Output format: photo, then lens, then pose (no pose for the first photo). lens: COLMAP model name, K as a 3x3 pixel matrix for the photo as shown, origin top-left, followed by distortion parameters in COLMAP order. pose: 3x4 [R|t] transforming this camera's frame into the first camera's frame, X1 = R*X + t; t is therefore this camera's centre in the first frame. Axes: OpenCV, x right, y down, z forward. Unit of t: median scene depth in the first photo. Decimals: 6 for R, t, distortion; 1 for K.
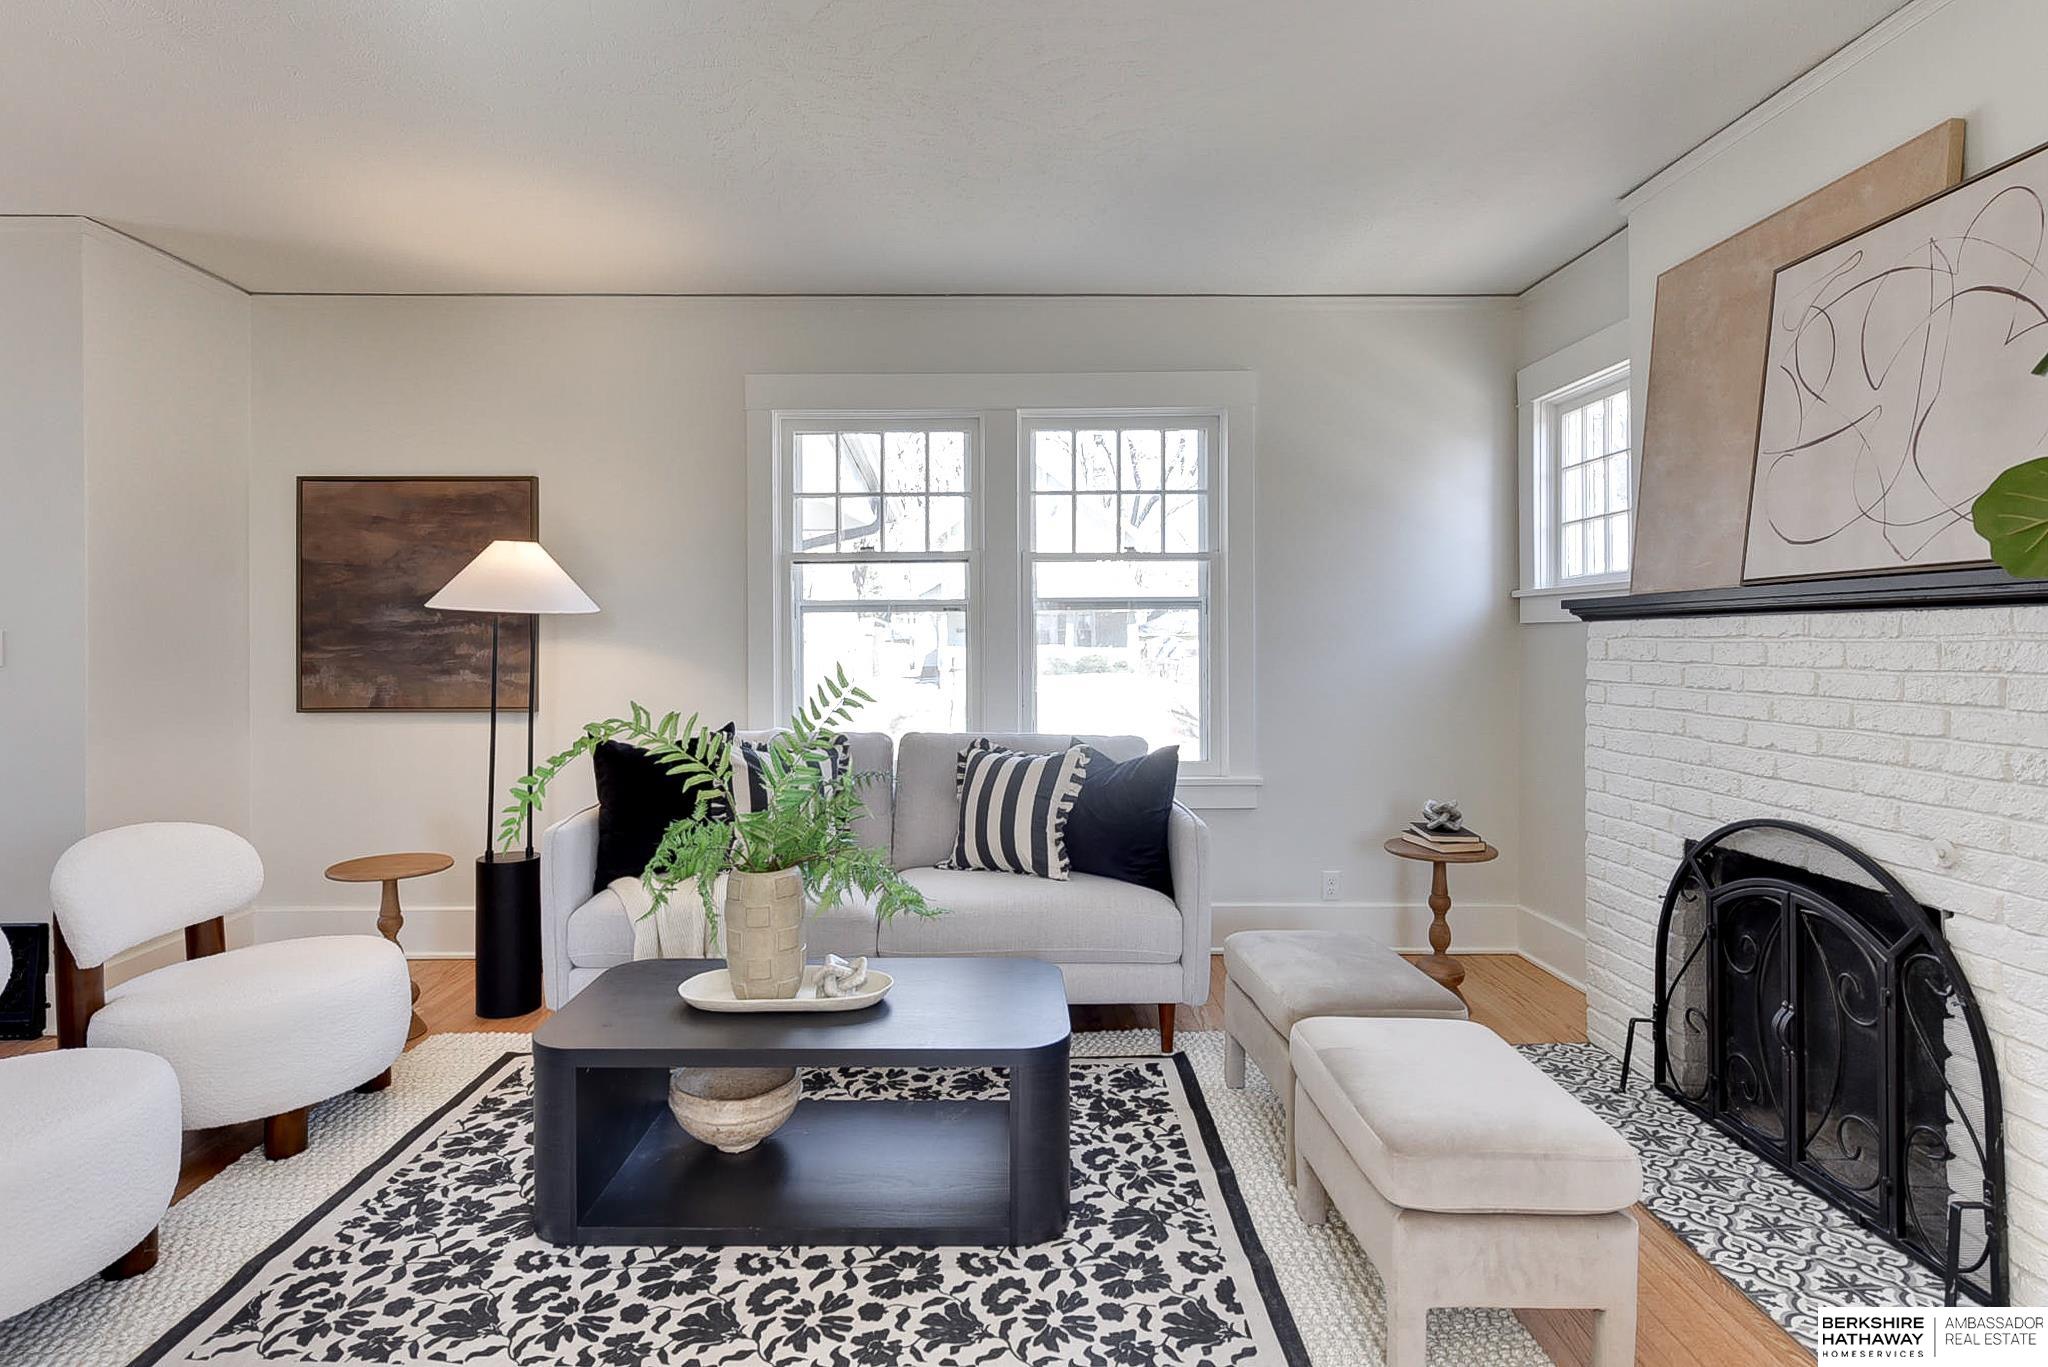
lens RADIAL K [[1079.2, 0, 1025.6], [0, 1079.2, 651.9], [0, 0, 1]] dist [-0.002581, -0.002068]
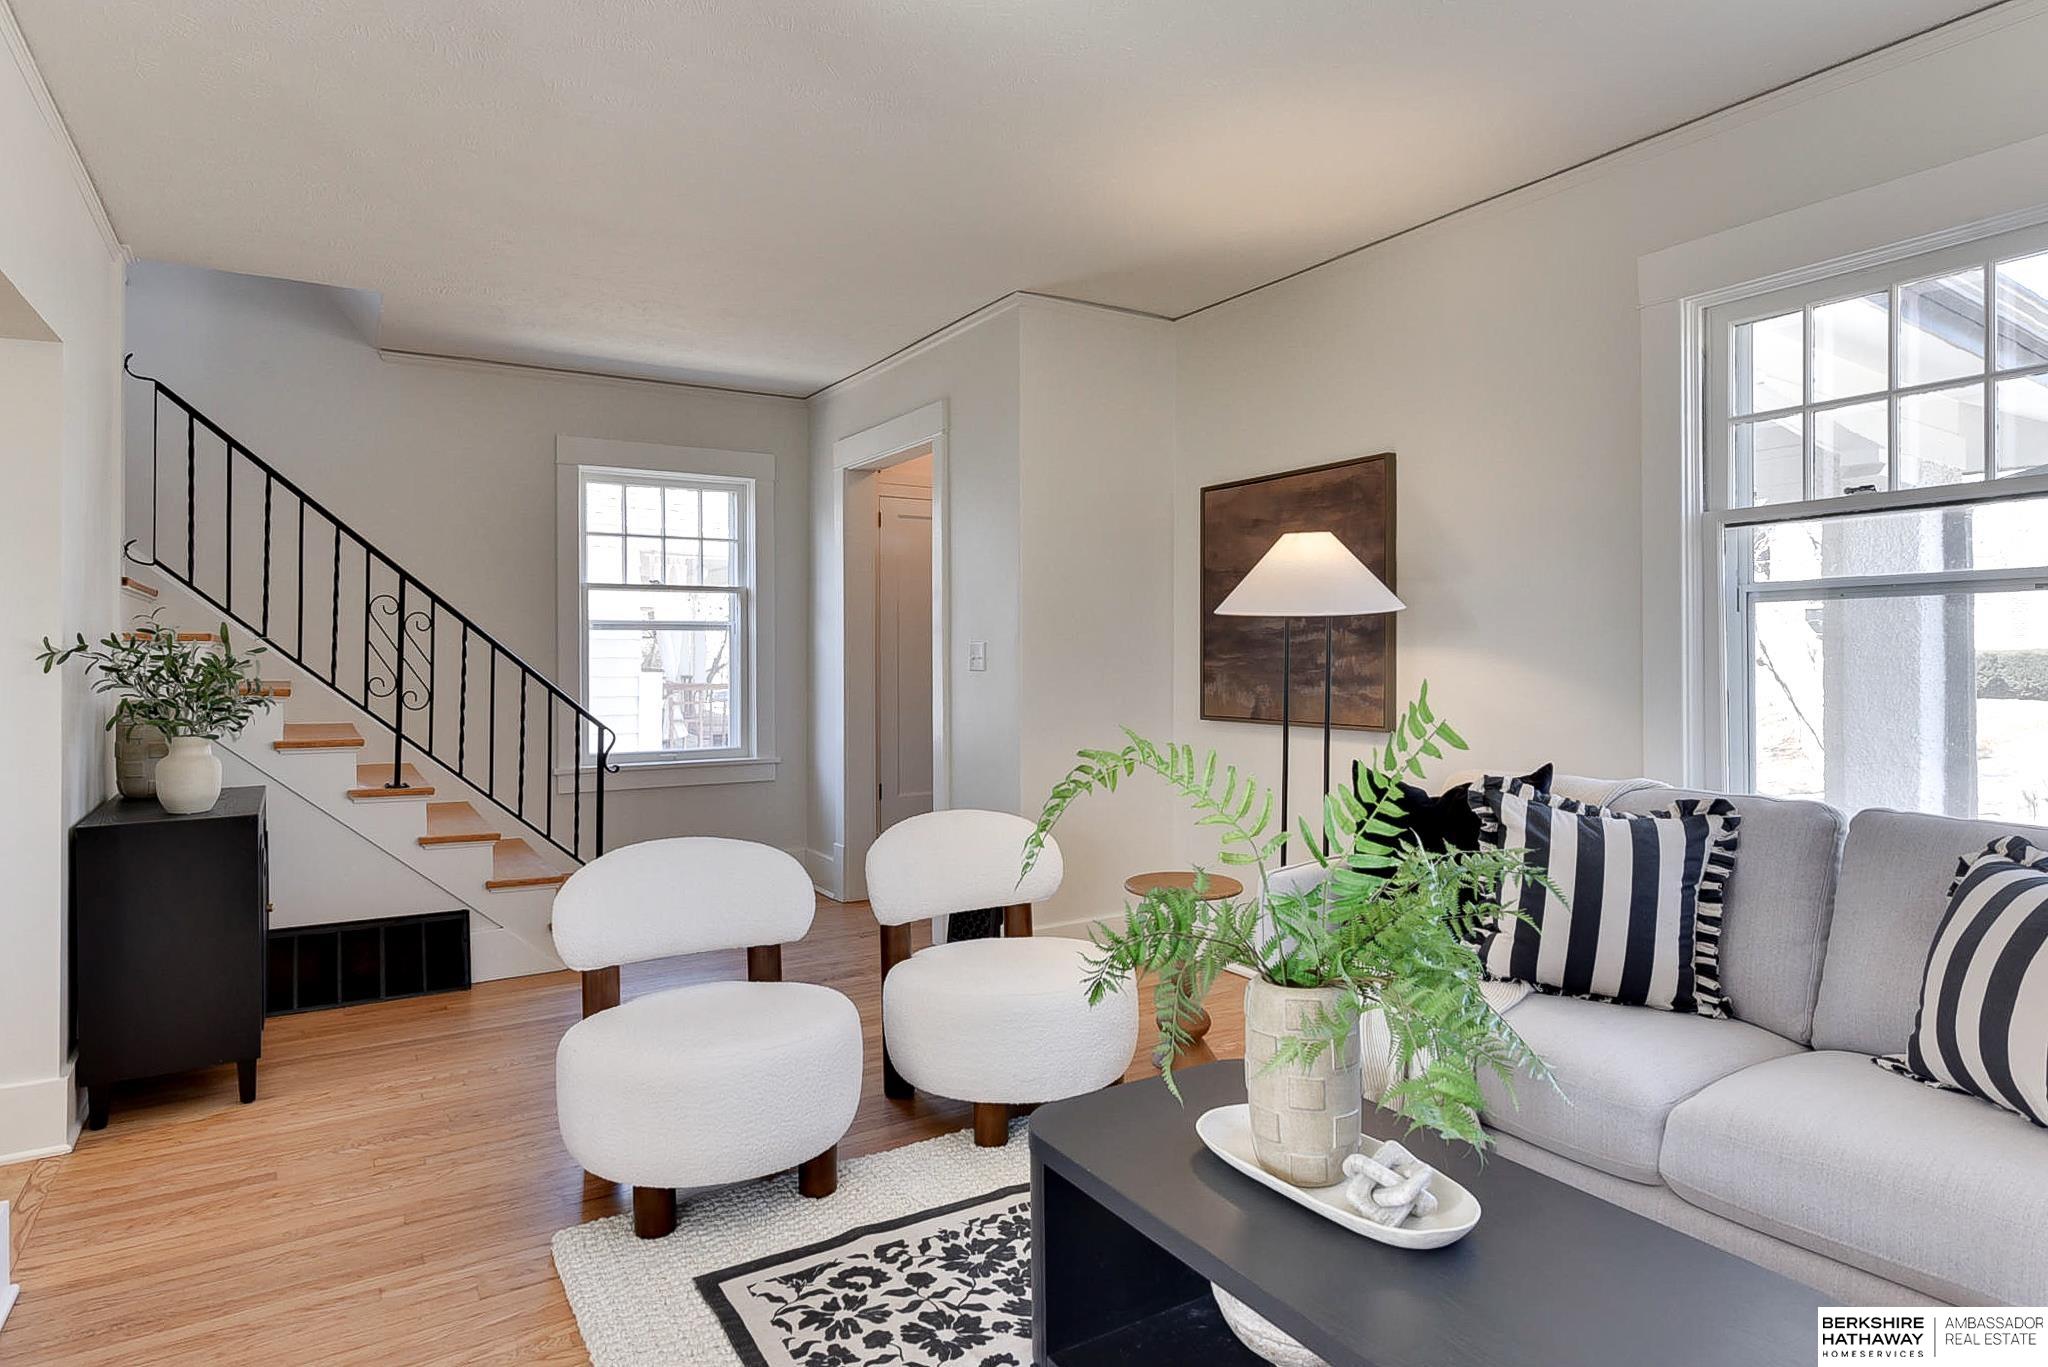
lens RADIAL K [[1161.5, 0, 960.4], [0, 1161.5, 657.8], [0, 0, 1]] dist [0.006989, -0.007896]
pose [[0.486793, 0.003624, -0.873510, 0.202373], [-0.004460, 0.999989, 0.001663, -0.003248], [0.873506, 0.003086, 0.486804, 0.307521]]
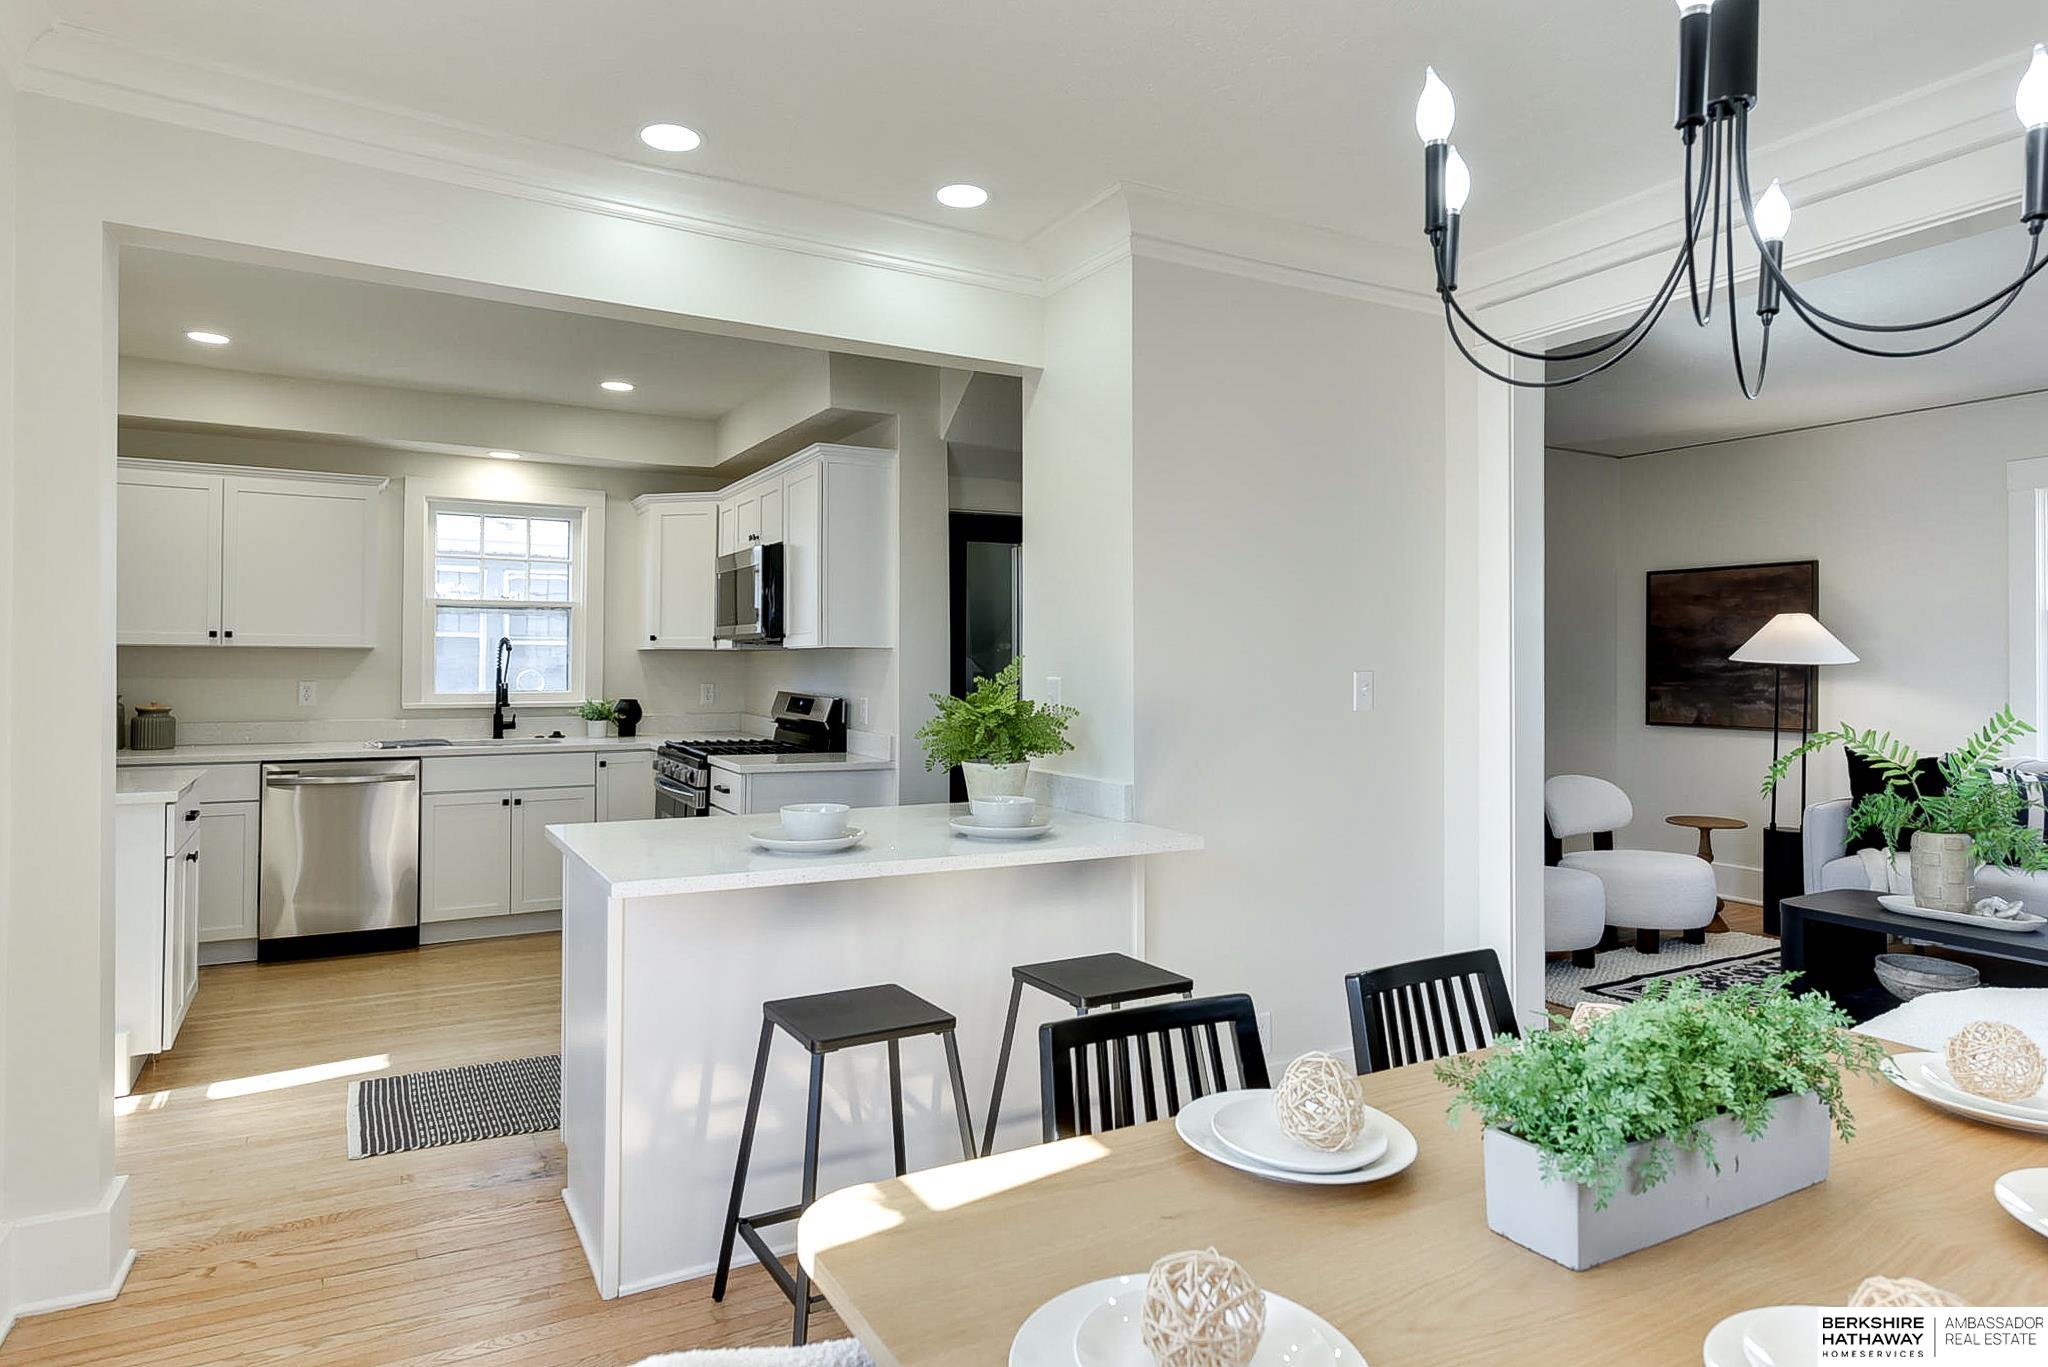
lens RADIAL K [[1161.5, 0, 1001.3], [0, 1161.5, 656.0], [0, 0, 1]] dist [0.006989, -0.007896]
pose [[0.468403, -0.003126, -0.883509, 0.420846], [-0.012158, 0.999876, -0.009984, -0.016870], [0.883431, 0.015418, 0.468307, -0.692670]]
